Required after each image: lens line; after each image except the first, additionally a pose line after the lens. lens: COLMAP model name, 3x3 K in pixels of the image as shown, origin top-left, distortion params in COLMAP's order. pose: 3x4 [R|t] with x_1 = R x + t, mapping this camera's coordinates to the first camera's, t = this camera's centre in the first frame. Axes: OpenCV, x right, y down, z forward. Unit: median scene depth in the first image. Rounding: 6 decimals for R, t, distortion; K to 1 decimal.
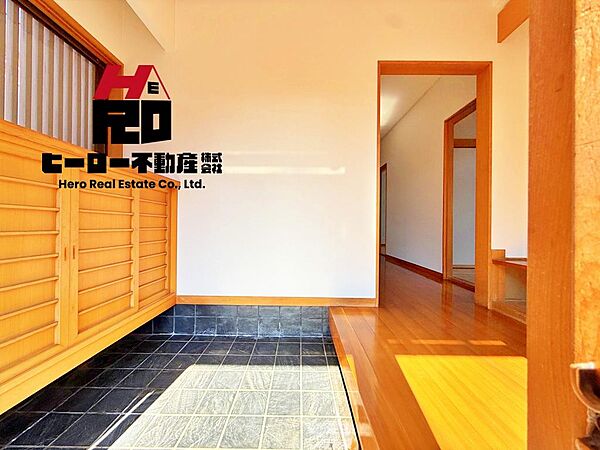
lens RADIAL K [[242.8, 0, 298.4], [0, 242.8, 224.3], [0, 0, 1]] dist [0.000803, 0.000473]
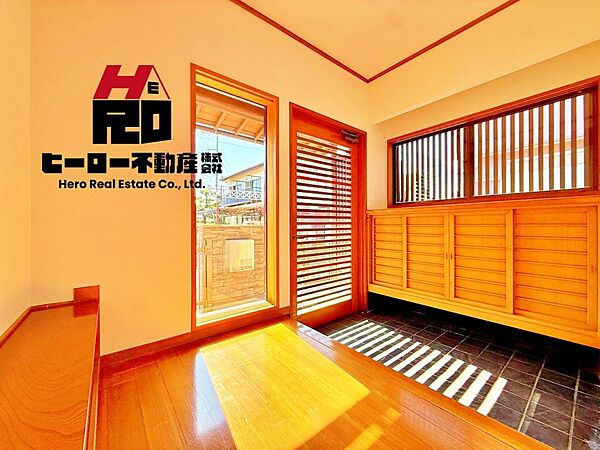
lens RADIAL K [[242.8, 0, 298.6], [0, 242.8, 224.7], [0, 0, 1]] dist [0.000803, 0.000473]
pose [[-0.768170, -0.009155, -0.640181, 1.285139], [-0.005803, 0.999956, -0.007336, -0.116720], [0.640220, -0.001920, -0.768189, 1.610736]]
